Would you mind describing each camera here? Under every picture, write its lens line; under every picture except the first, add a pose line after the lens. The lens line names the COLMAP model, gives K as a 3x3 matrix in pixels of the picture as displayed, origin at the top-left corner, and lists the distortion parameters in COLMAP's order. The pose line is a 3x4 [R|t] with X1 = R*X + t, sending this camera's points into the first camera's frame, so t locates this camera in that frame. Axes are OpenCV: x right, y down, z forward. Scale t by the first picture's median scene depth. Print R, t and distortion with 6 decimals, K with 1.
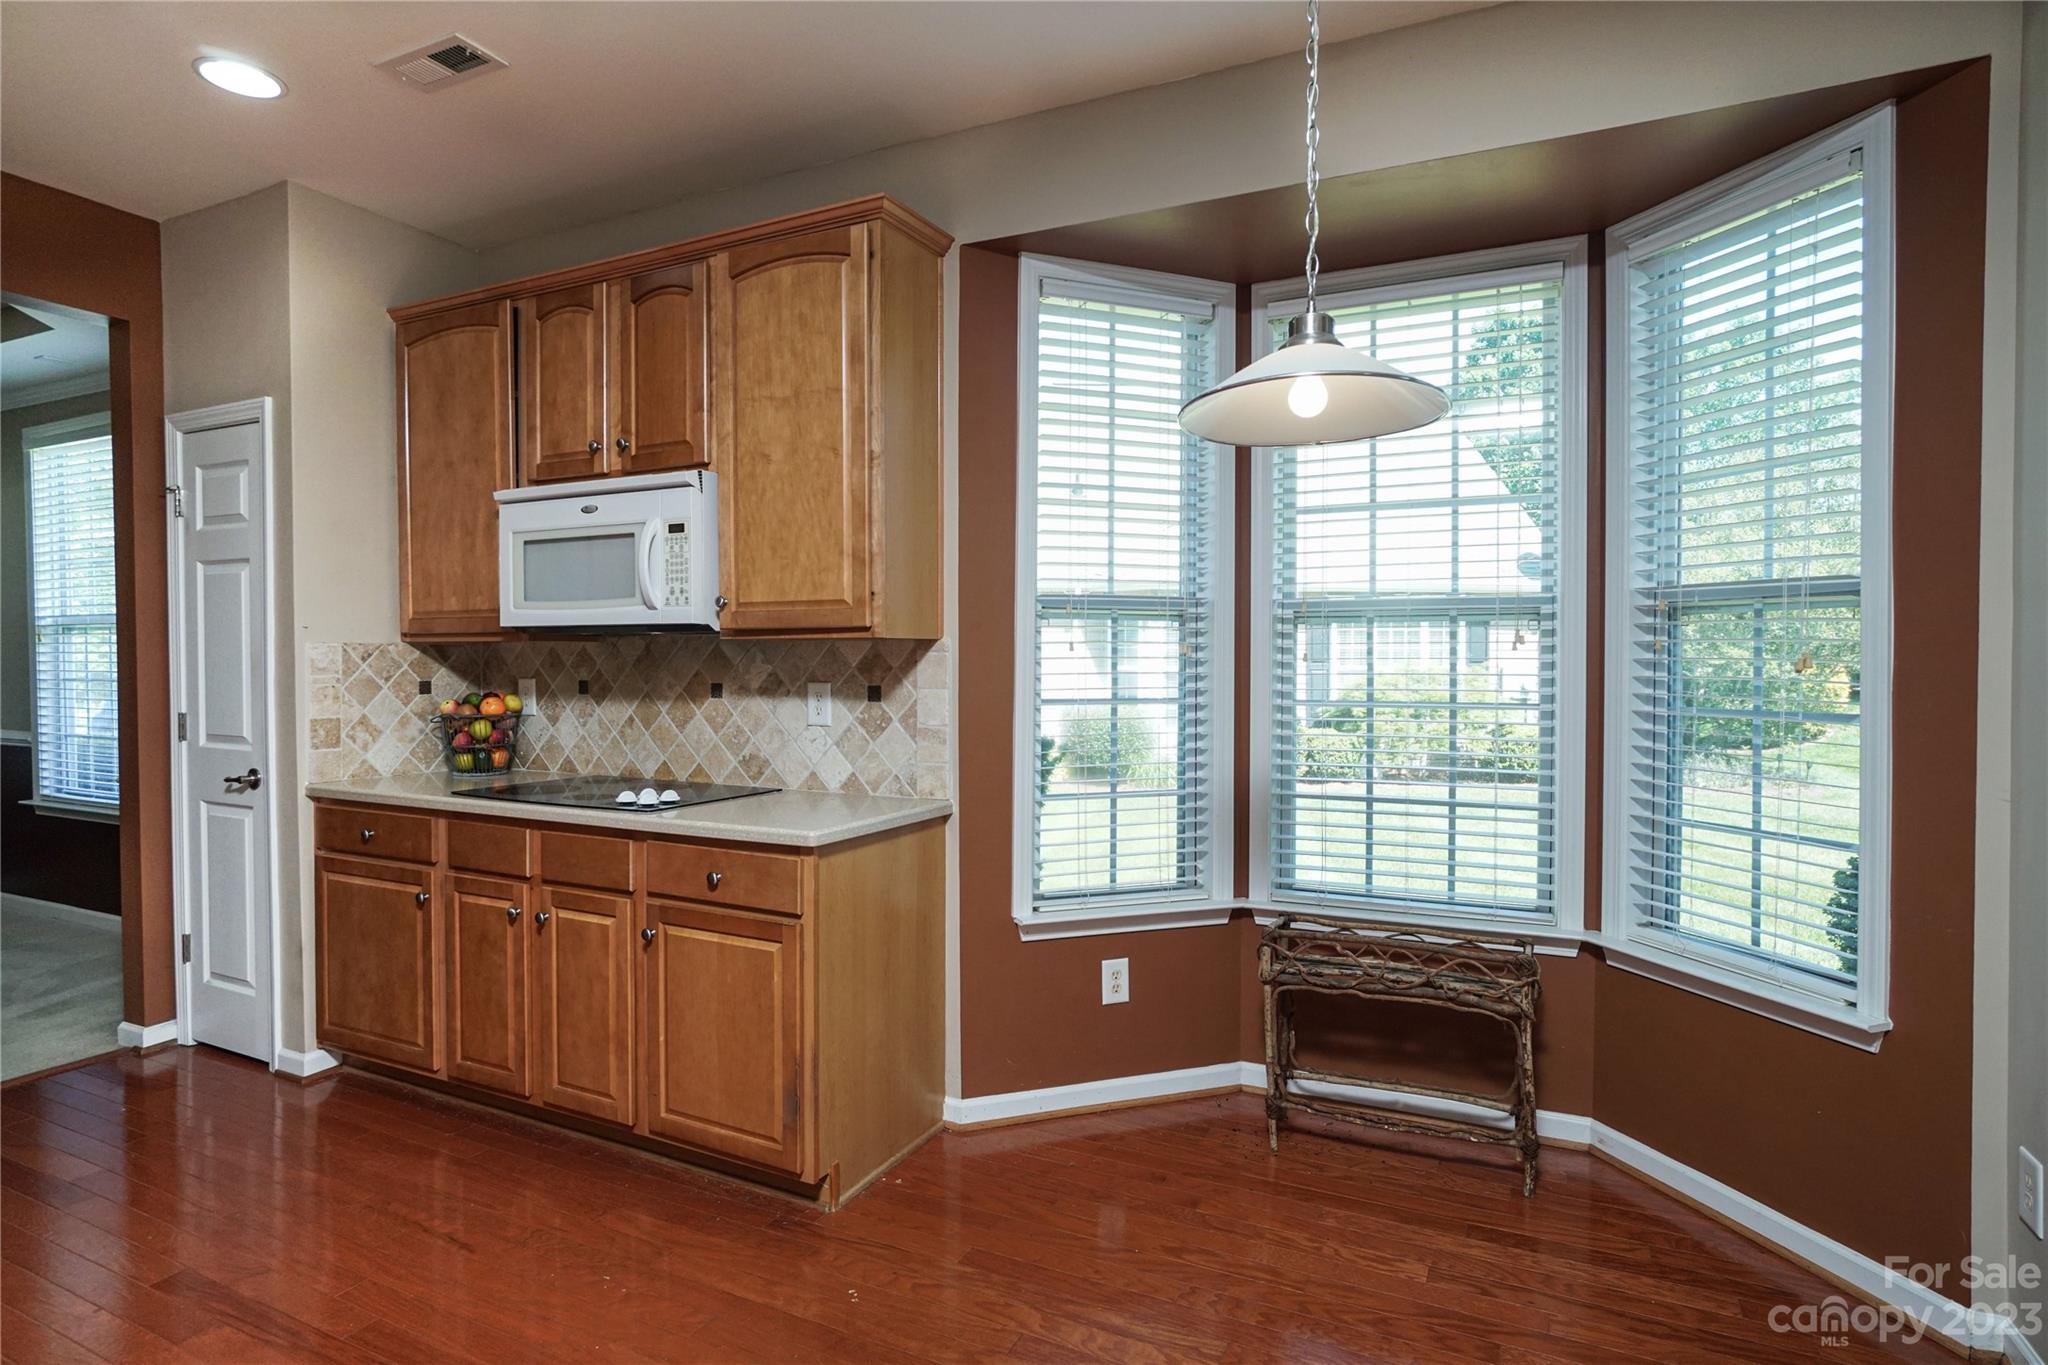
lens RADIAL K [[1078.0, 0, 1006.5], [0, 1078.0, 679.4], [0, 0, 1]] dist [-0.038767, 0.020377]
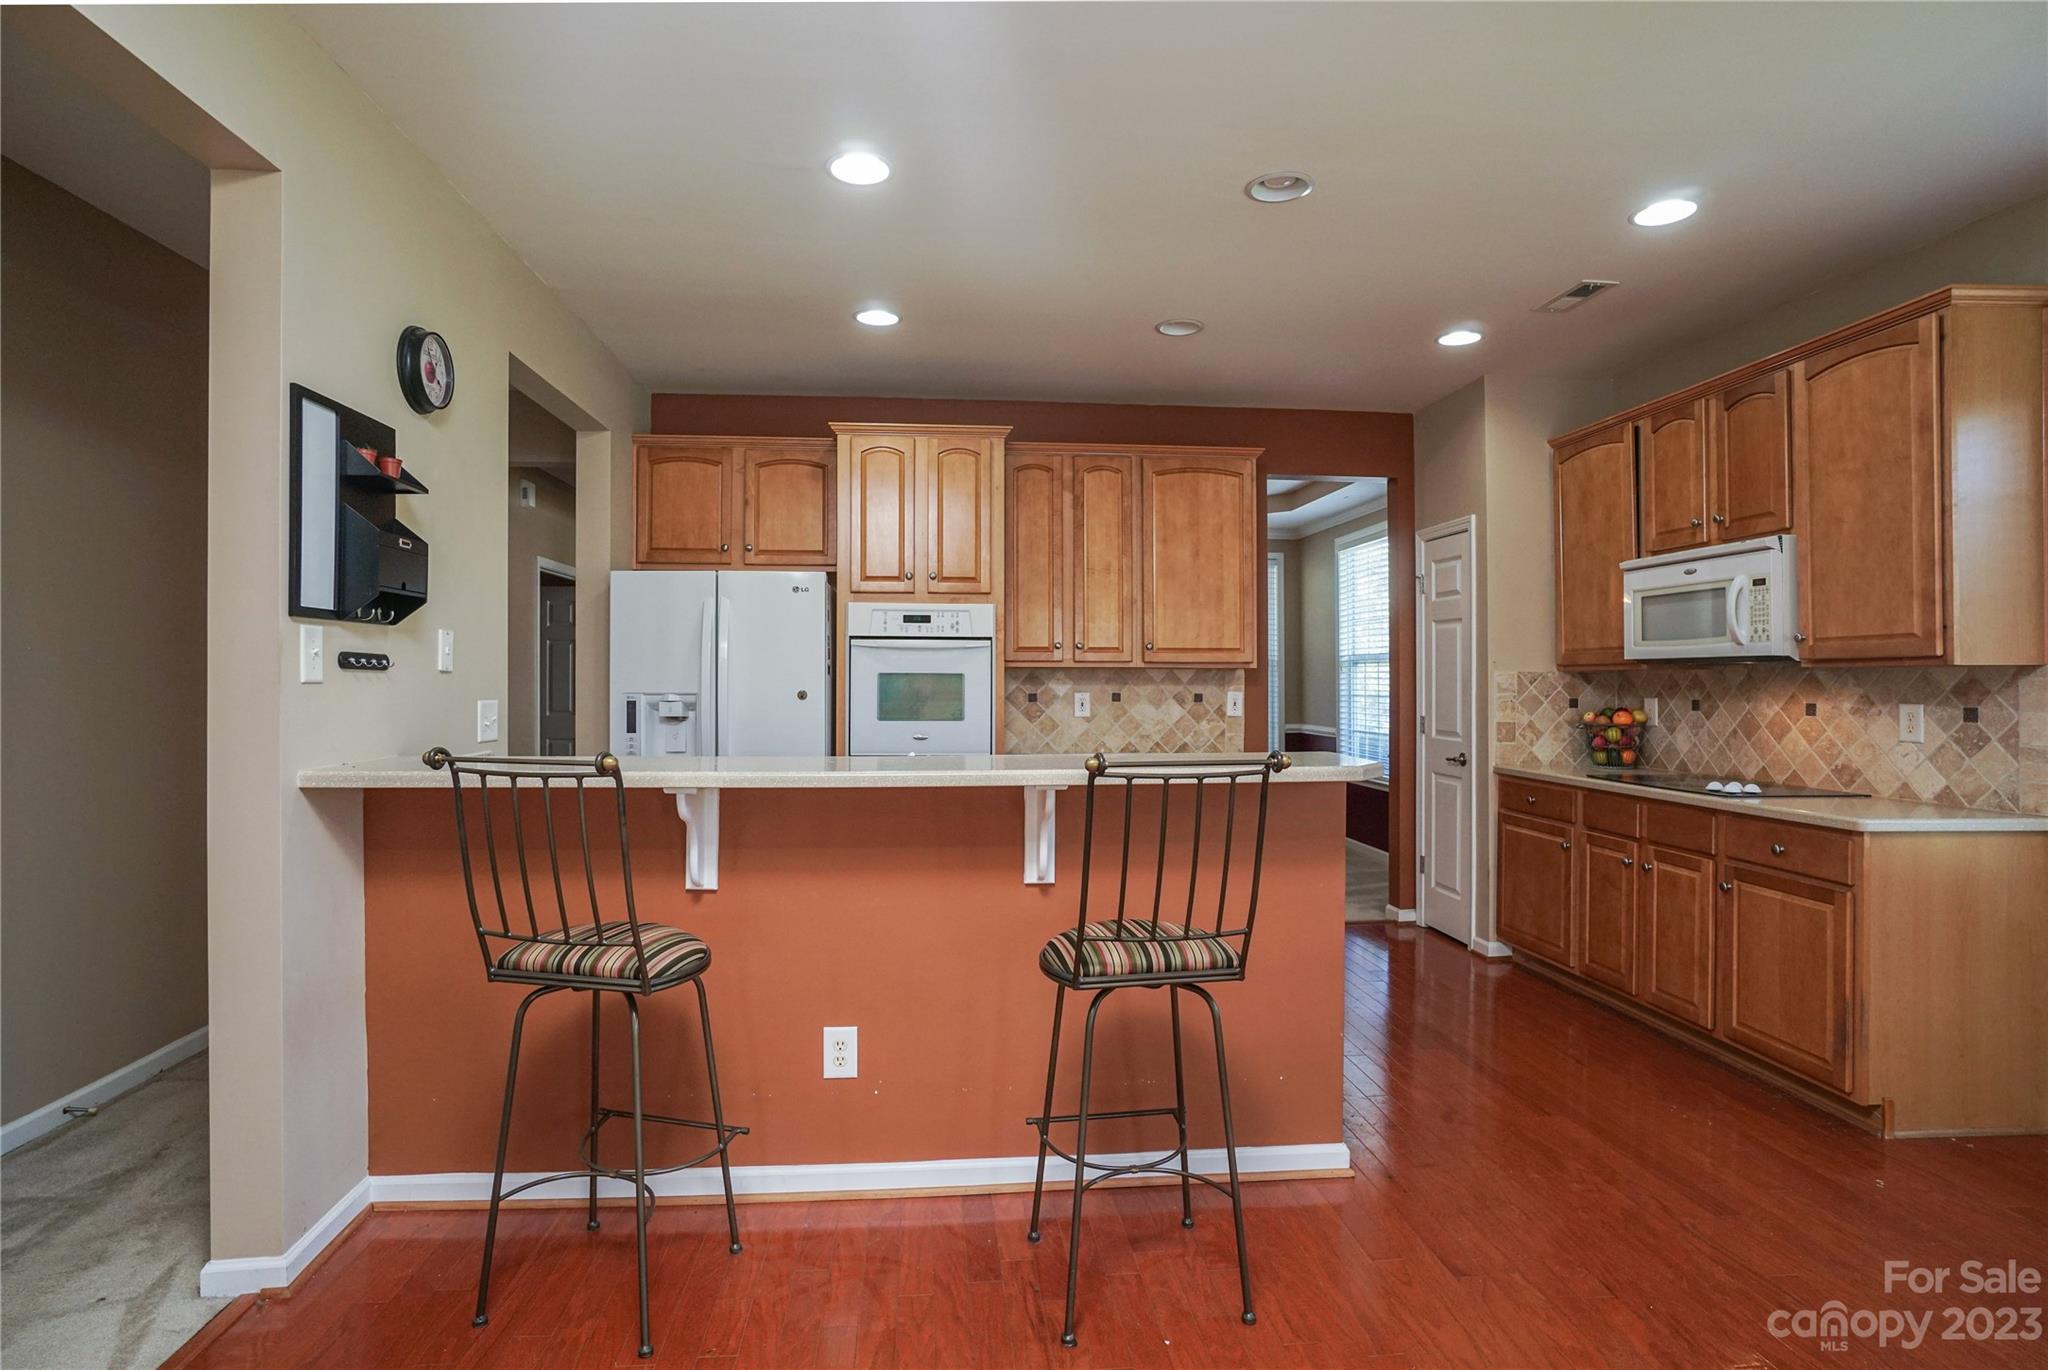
lens RADIAL K [[1031.7, 0, 1016.6], [0, 1031.7, 673.0], [0, 0, 1]] dist [-0.048936, 0.028219]
pose [[0.521783, -0.005840, -0.853058, 0.245503], [-0.020103, 0.999615, -0.019139, 0.009524], [0.852841, 0.027135, 0.521465, -0.366417]]
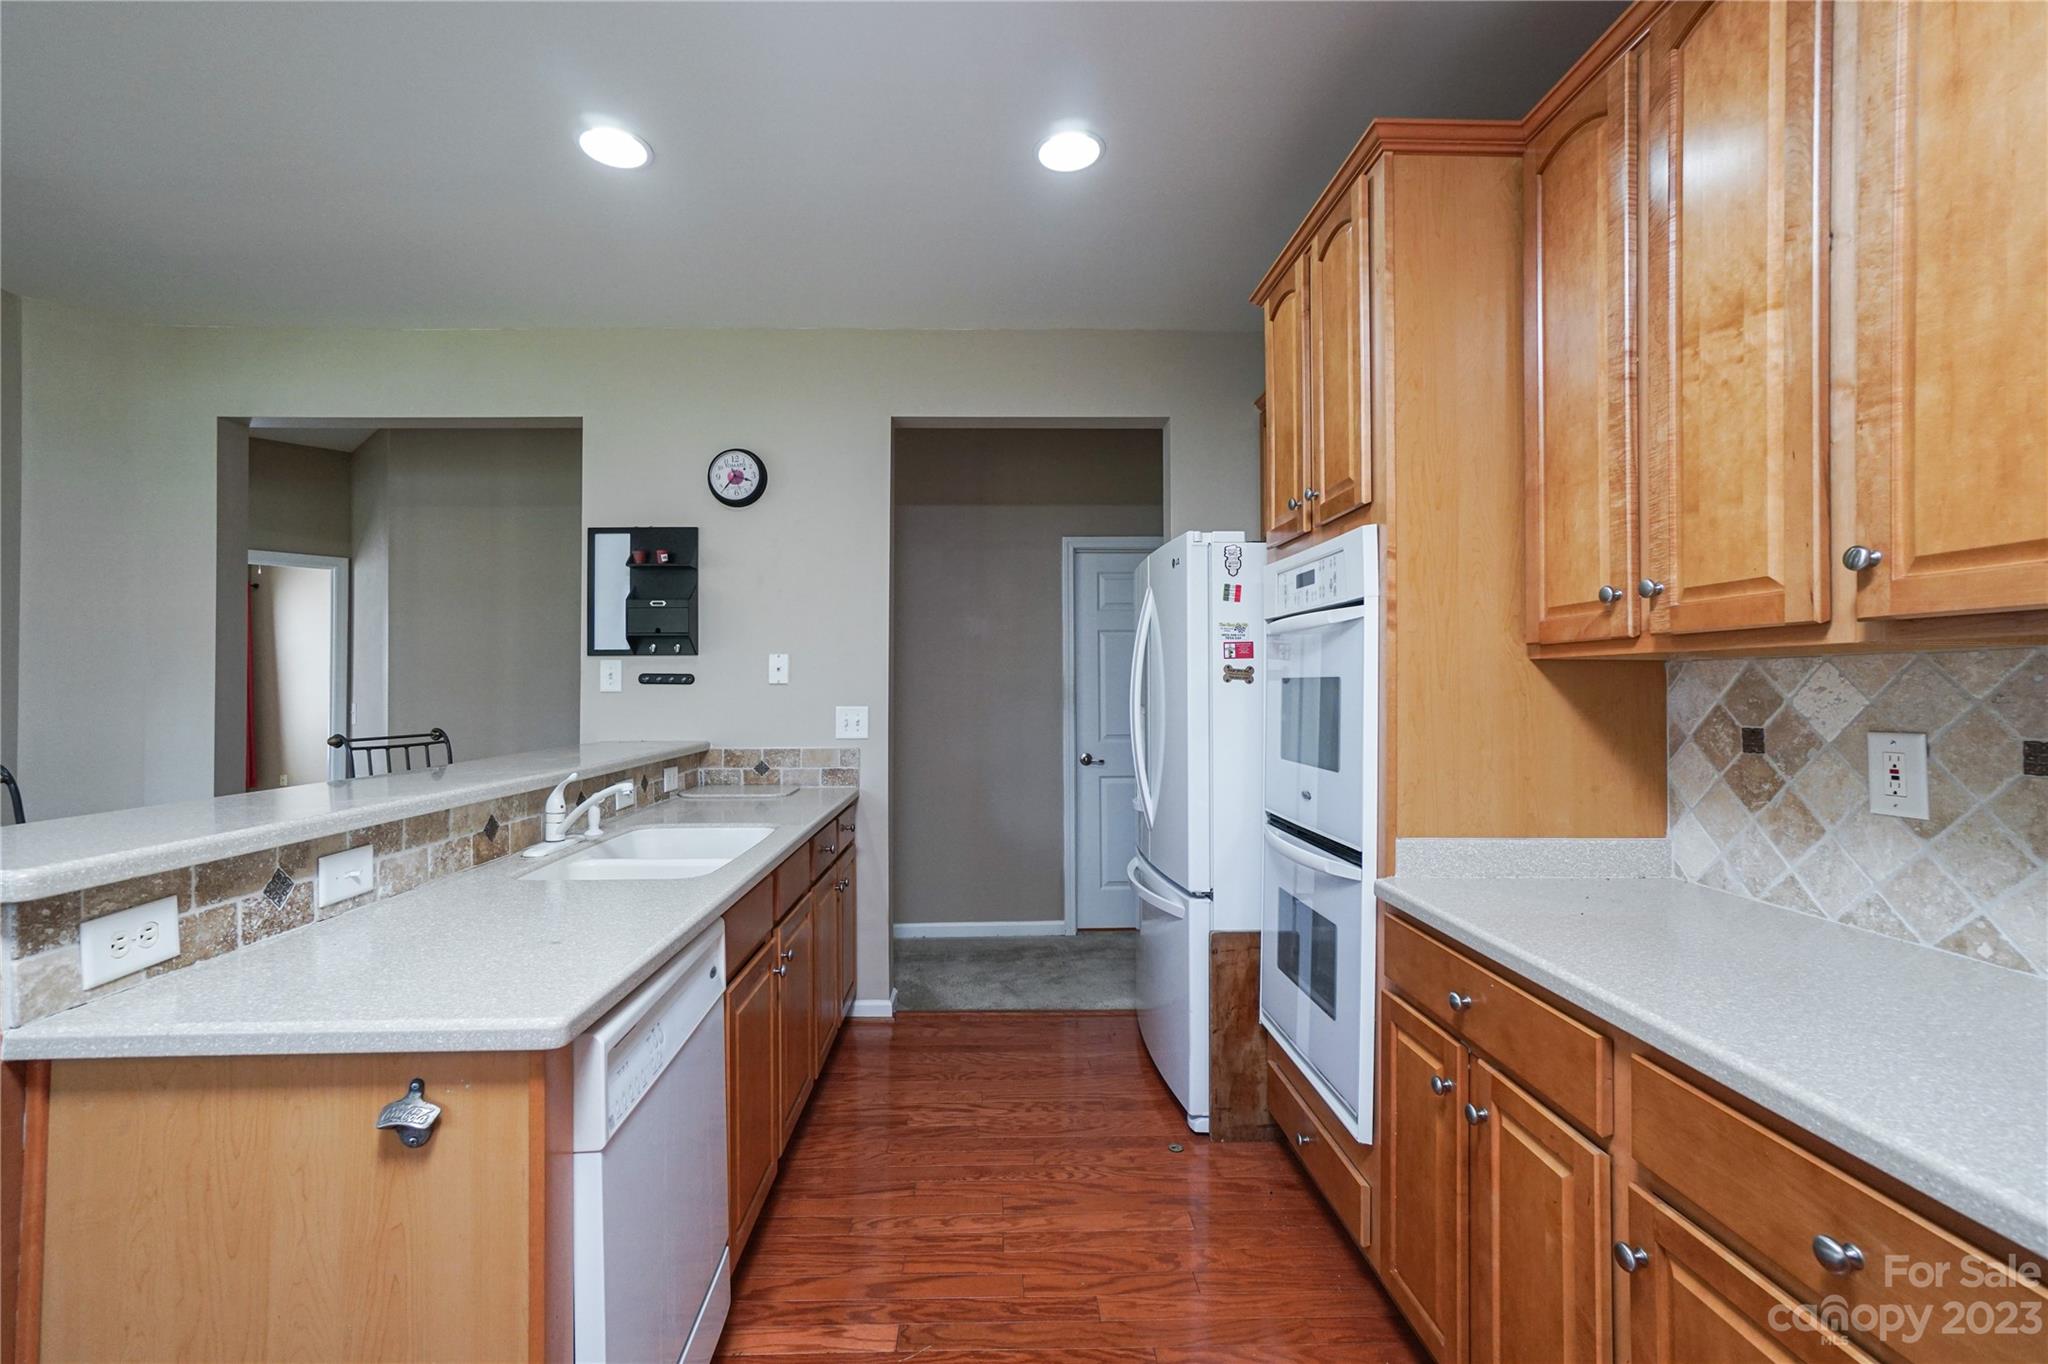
lens RADIAL K [[882.6, 0, 1002.9], [0, 882.6, 669.6], [0, 0, 1]] dist [-0.007544, 0.000804]
pose [[-0.885369, -0.007827, -0.464823, -0.562658], [-0.009052, 0.999959, 0.000402, -0.020621], [0.464801, 0.004564, -0.885403, 0.794754]]
